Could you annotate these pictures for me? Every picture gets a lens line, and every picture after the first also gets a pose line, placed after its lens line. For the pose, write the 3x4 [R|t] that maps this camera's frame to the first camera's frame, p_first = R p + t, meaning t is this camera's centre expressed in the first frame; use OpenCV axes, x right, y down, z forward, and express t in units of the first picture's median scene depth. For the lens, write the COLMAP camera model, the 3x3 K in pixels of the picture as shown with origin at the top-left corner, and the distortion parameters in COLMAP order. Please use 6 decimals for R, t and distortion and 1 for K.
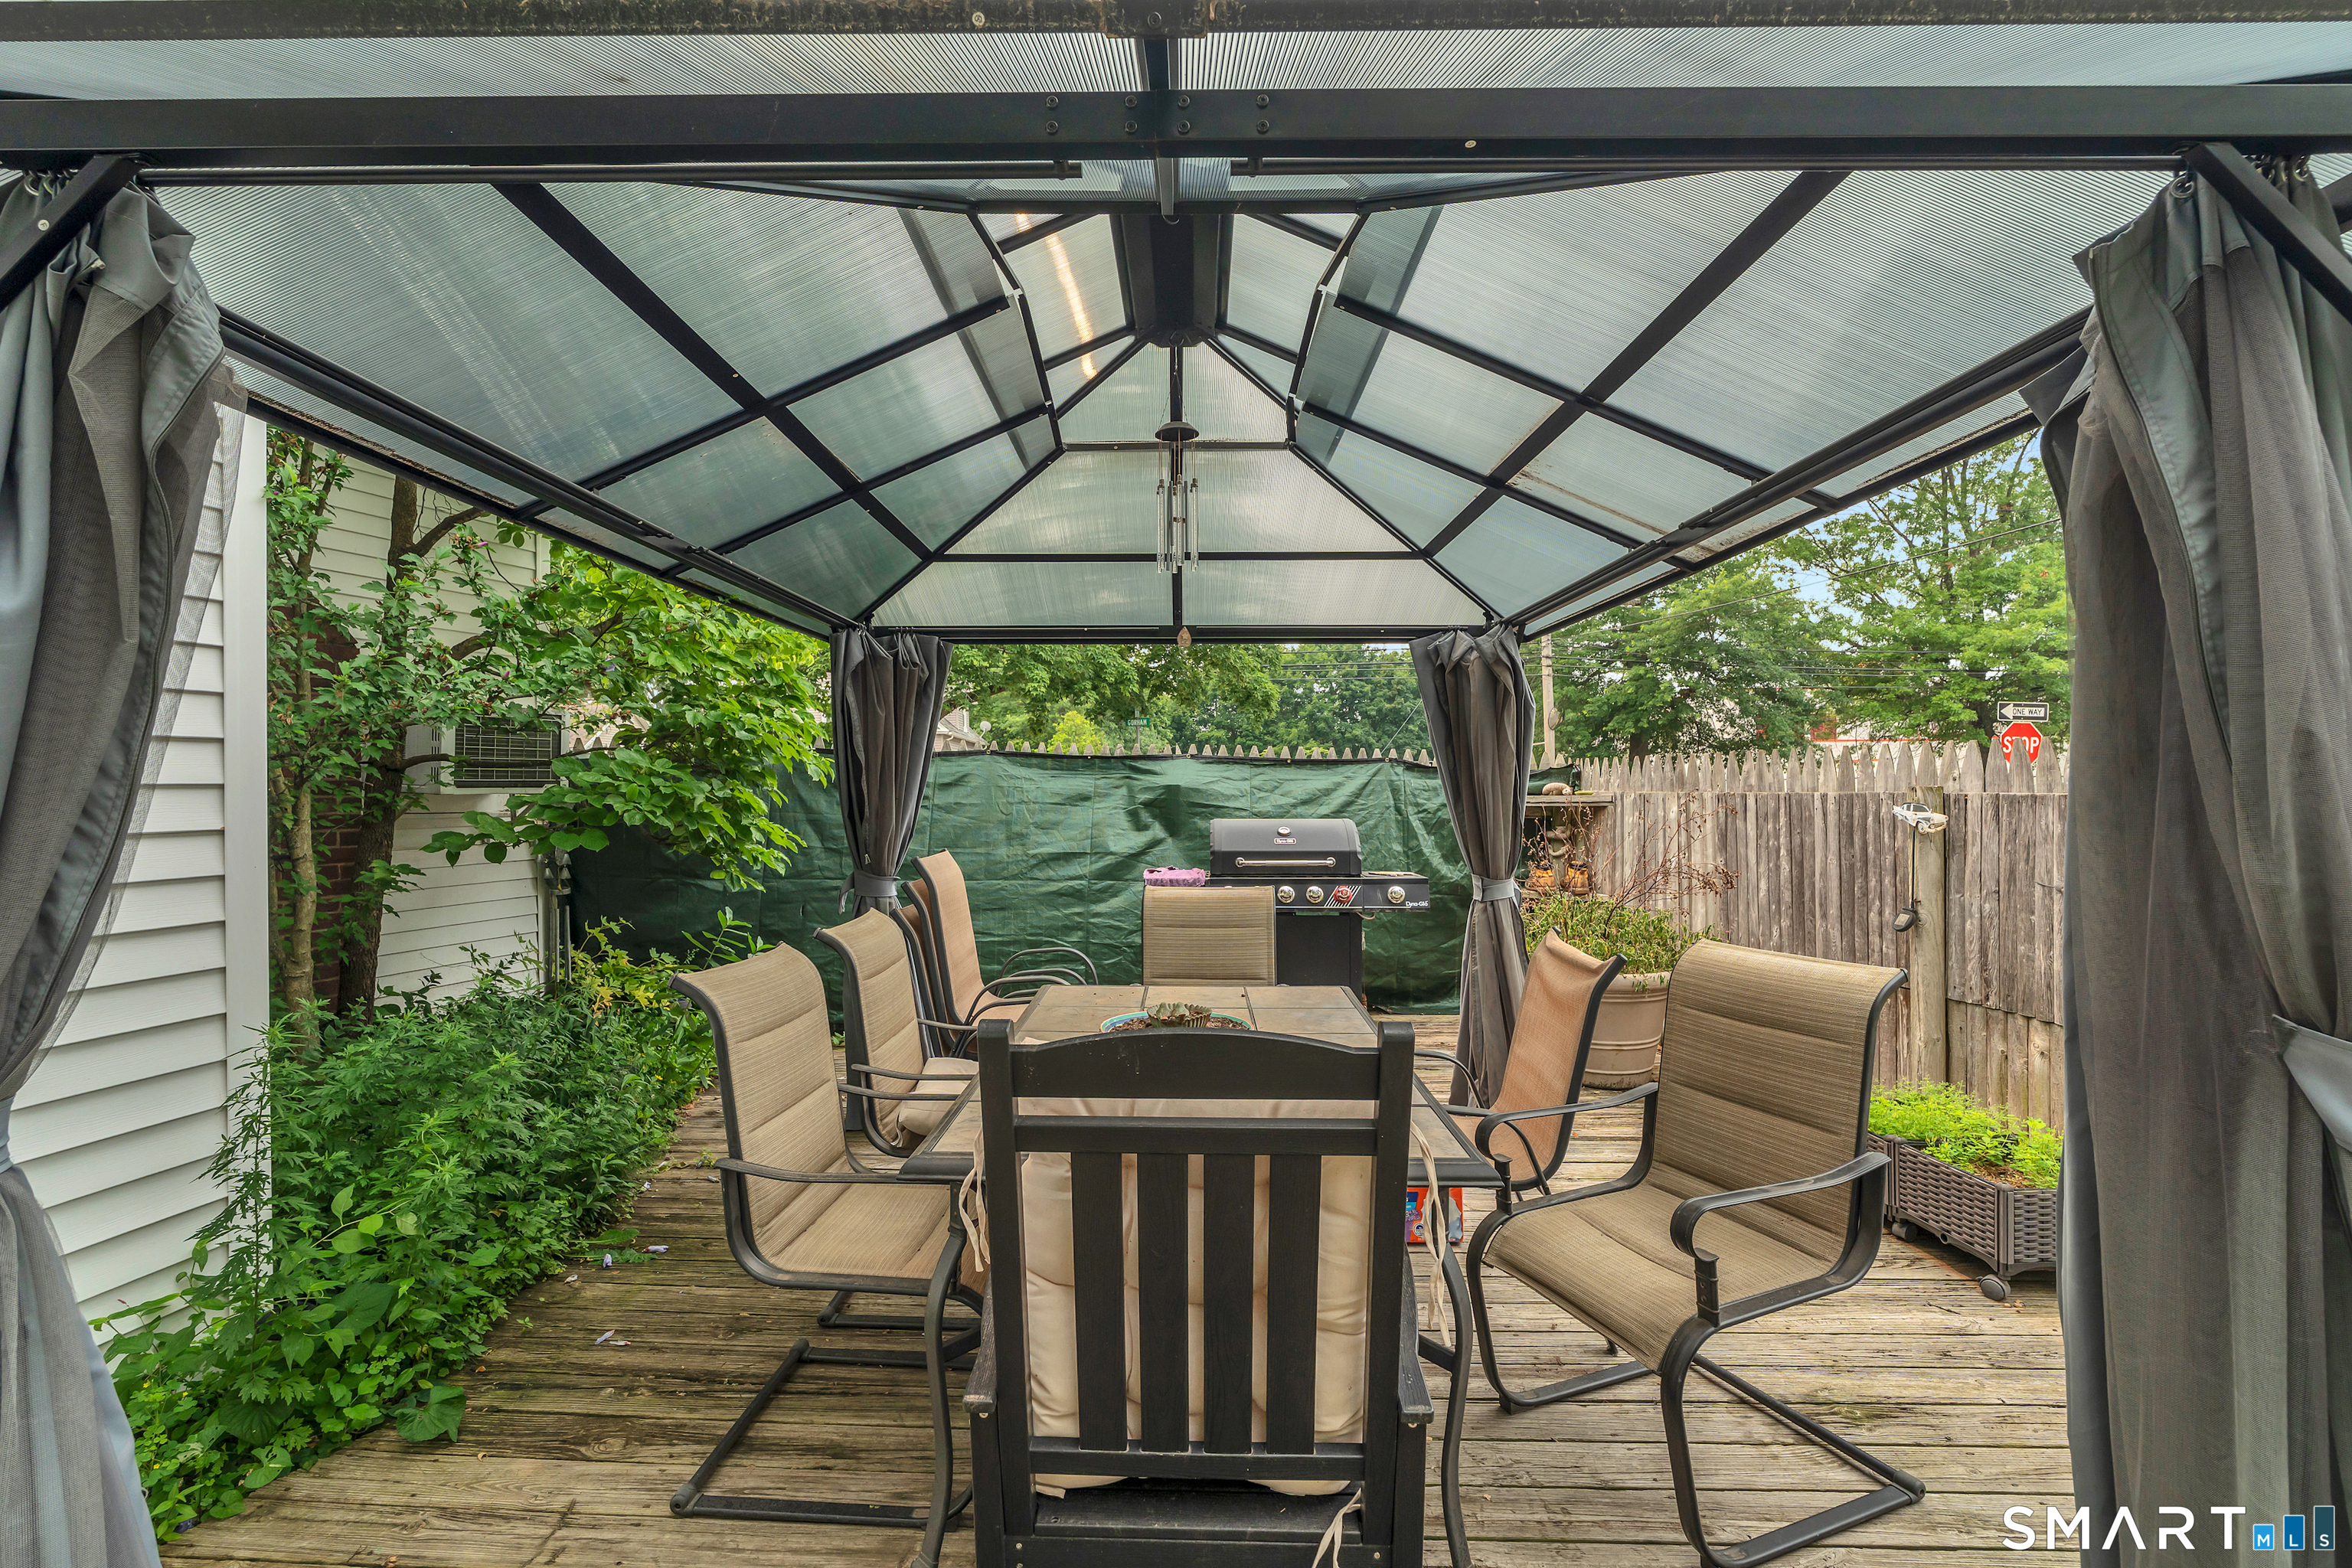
lens RADIAL K [[1040.7, 0, 1175.9], [0, 1040.7, 771.7], [0, 0, 1]] dist [-0.009317, 0.000025]
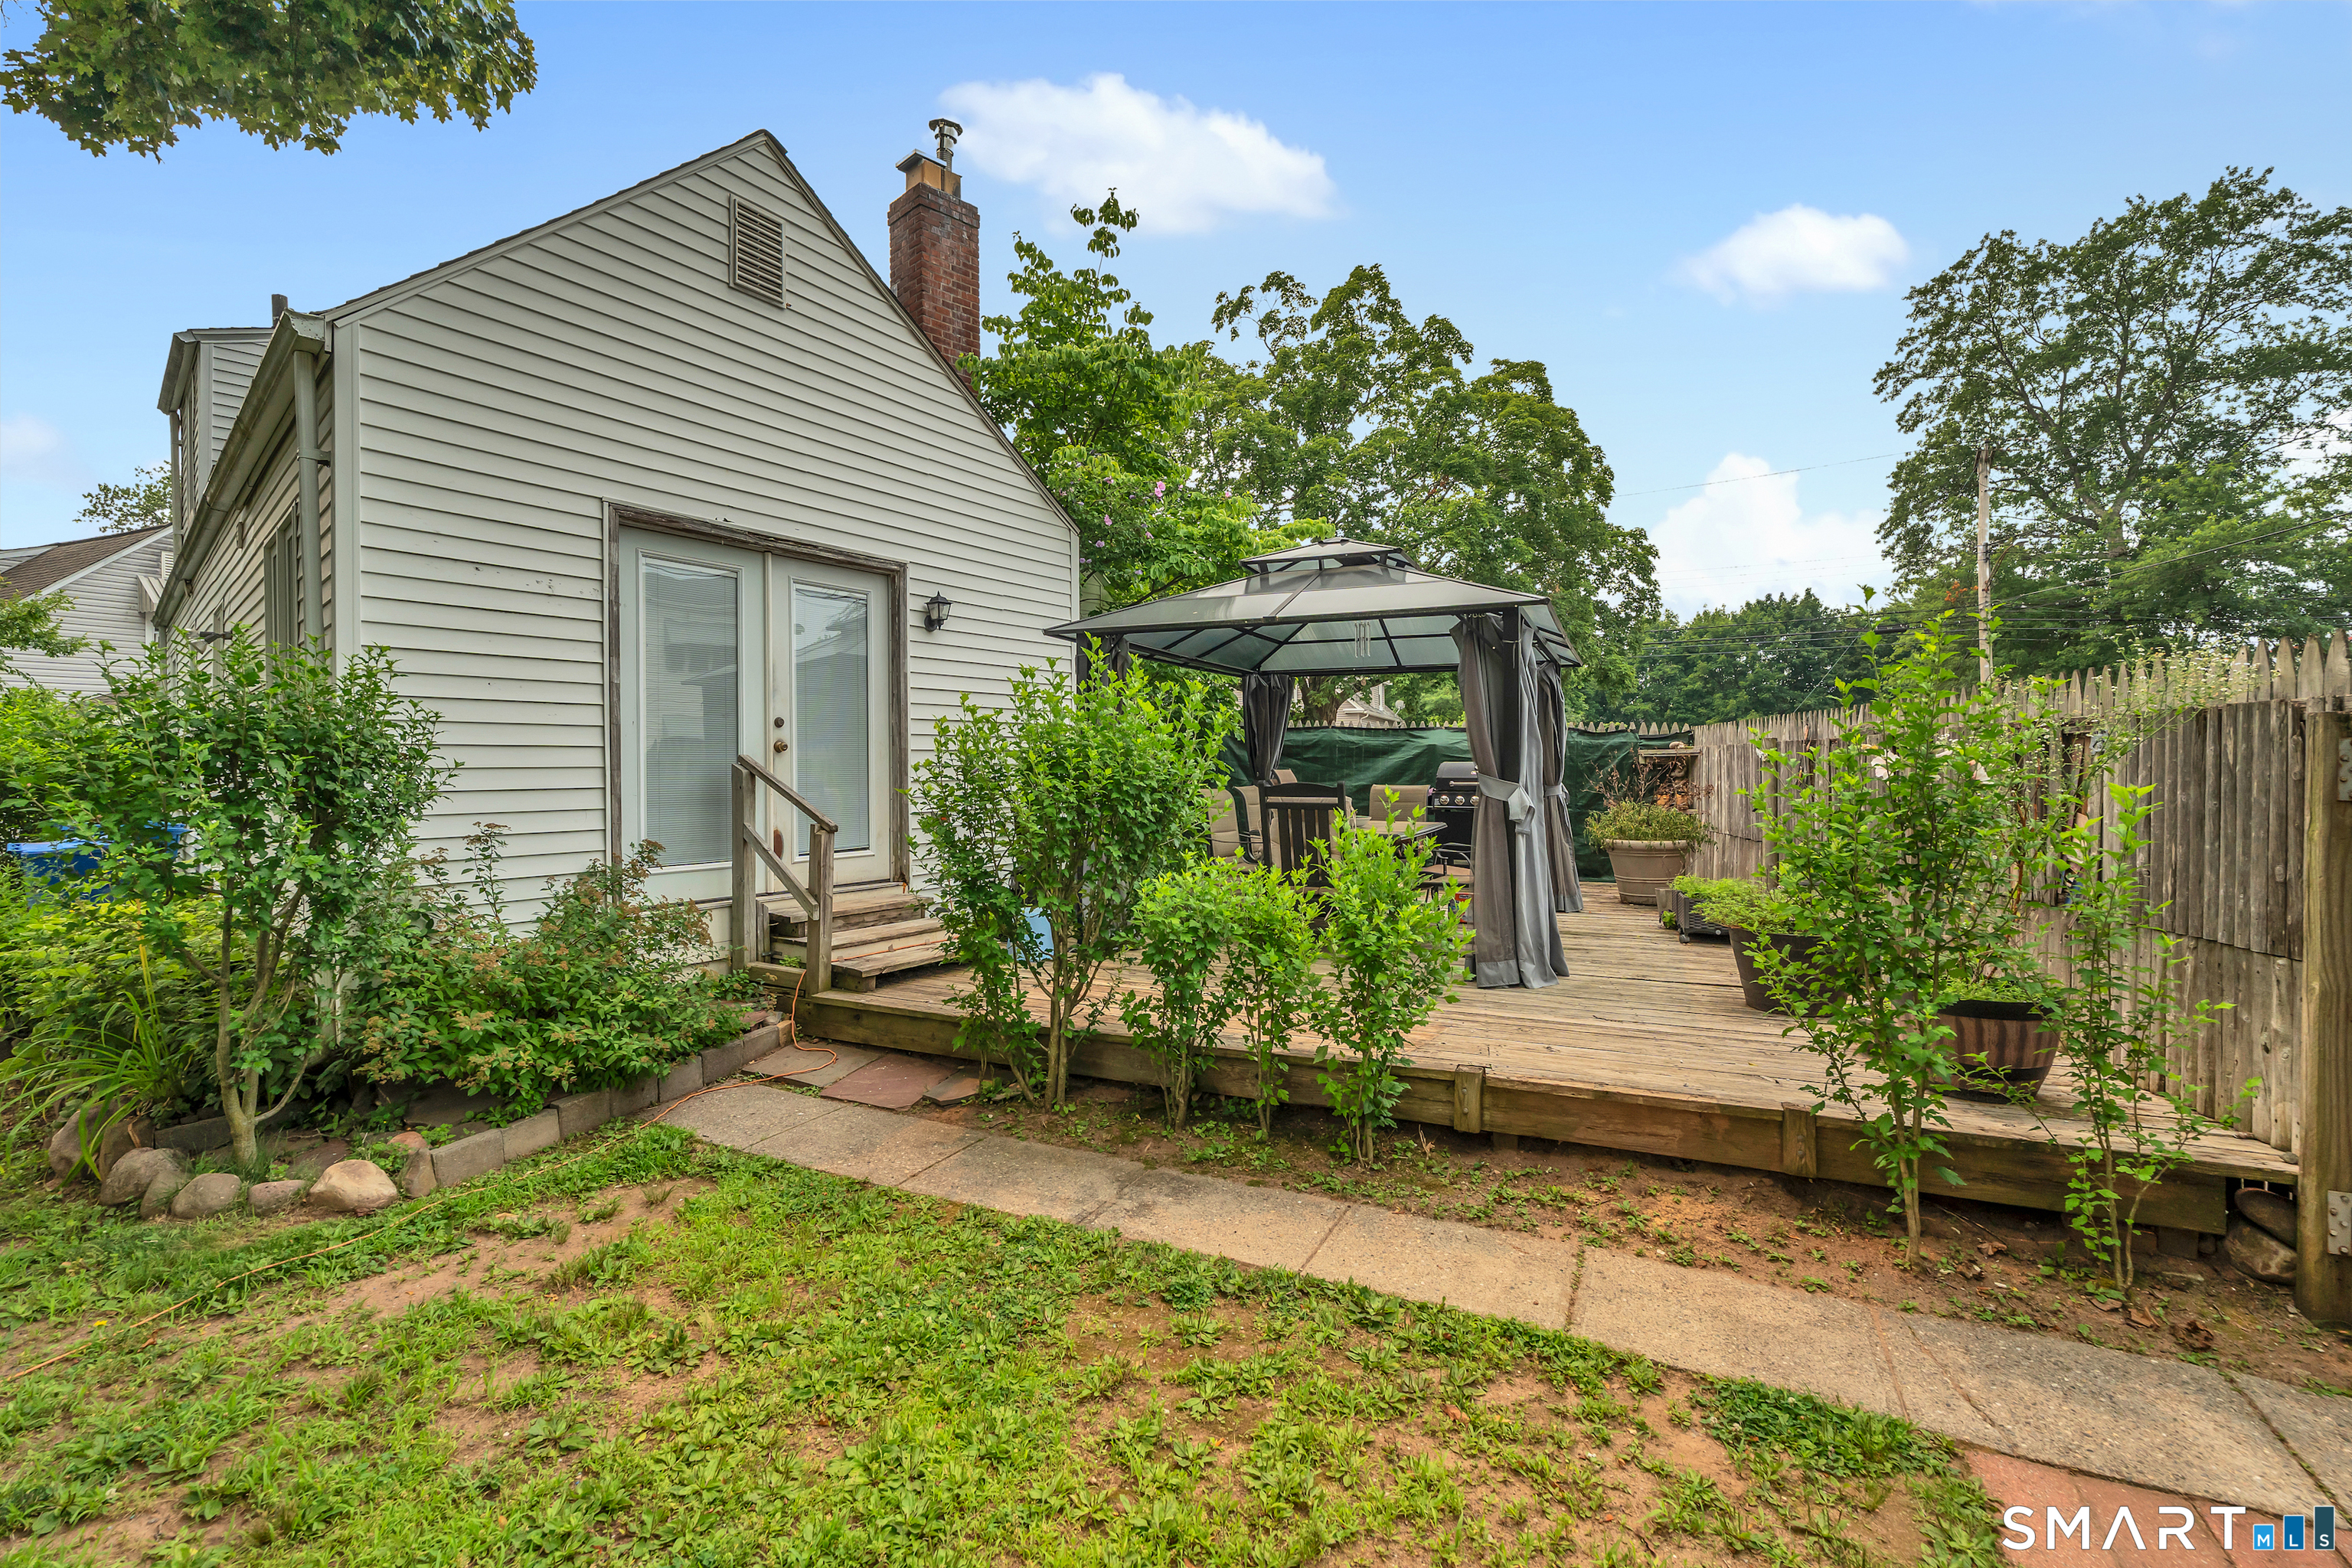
lens RADIAL K [[1040.7, 0, 1175.9], [0, 1040.7, 771.7], [0, 0, 1]] dist [-0.009317, 0.000025]
pose [[0.918214, 0.001986, -0.396080, 0.400818], [0.006488, 0.999778, 0.020053, 0.027083], [0.396032, -0.020983, 0.917997, -1.055937]]
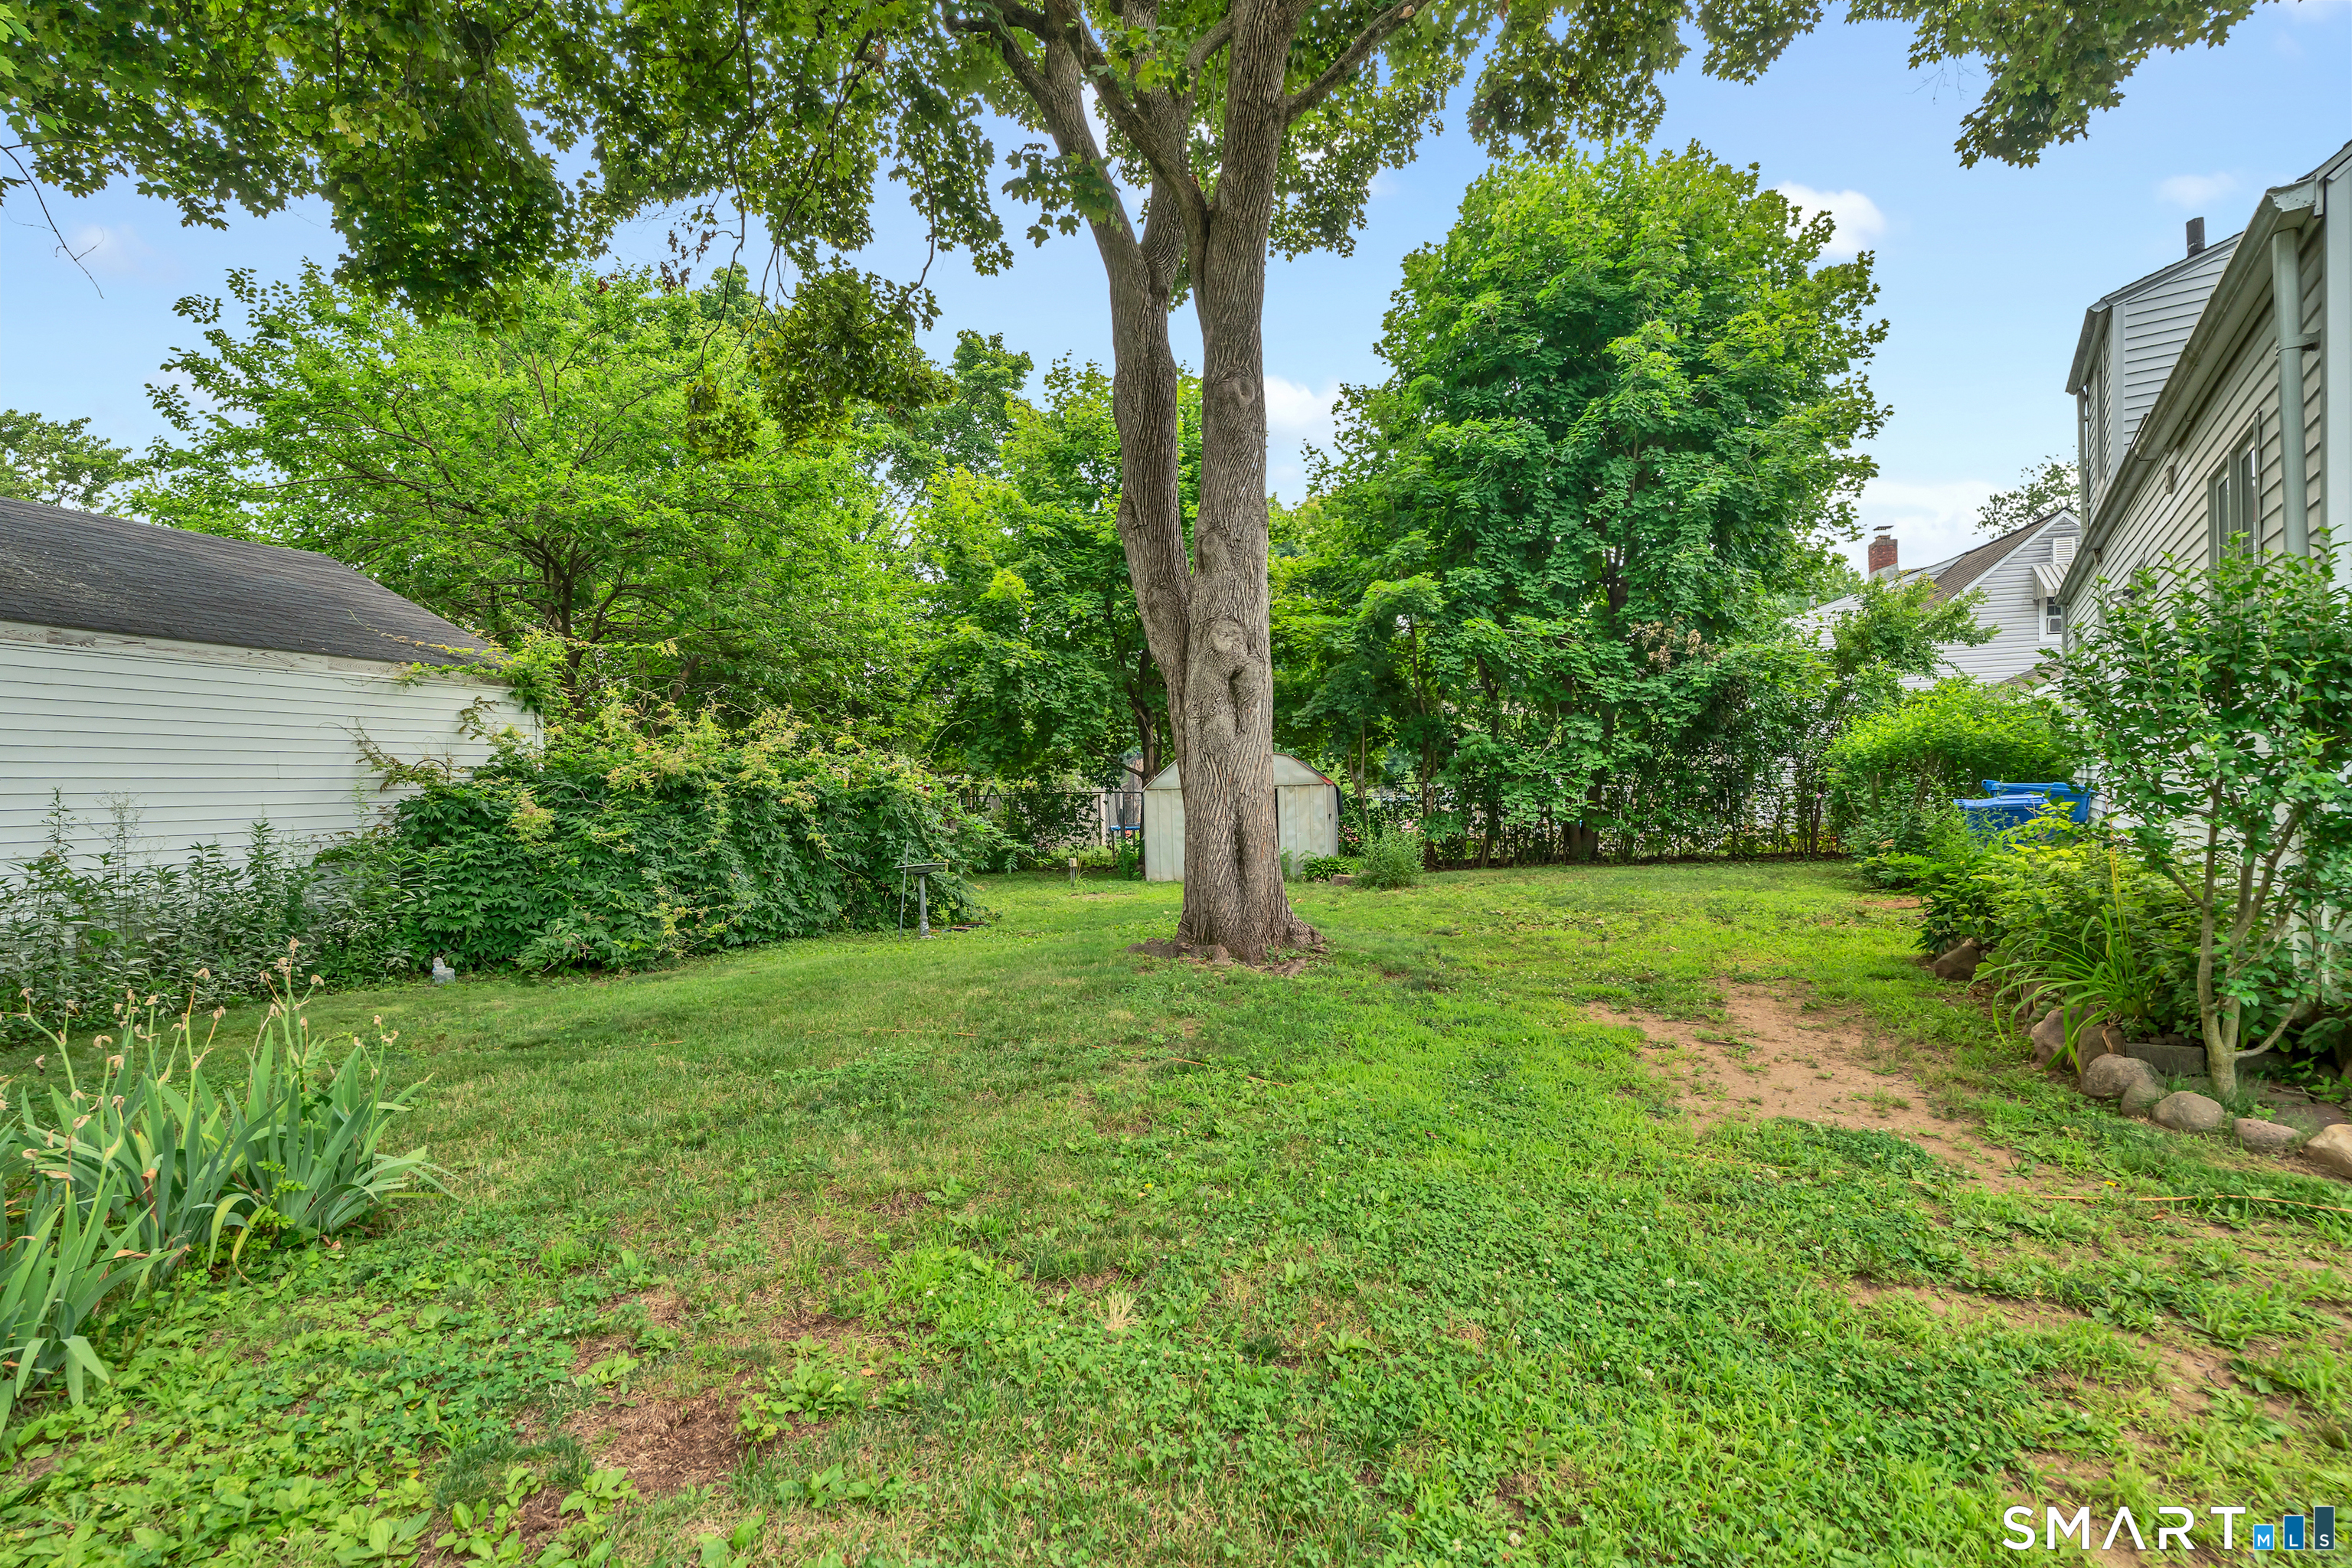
lens RADIAL K [[1052.7, 0, 1159.2], [0, 1052.7, 804.0], [0, 0, 1]] dist [-0.010941, 0.000167]
pose [[-0.307441, 0.034343, -0.950947, 0.410617], [0.042031, 0.998863, 0.022485, 0.070787], [0.950638, -0.033056, -0.308535, -1.131299]]
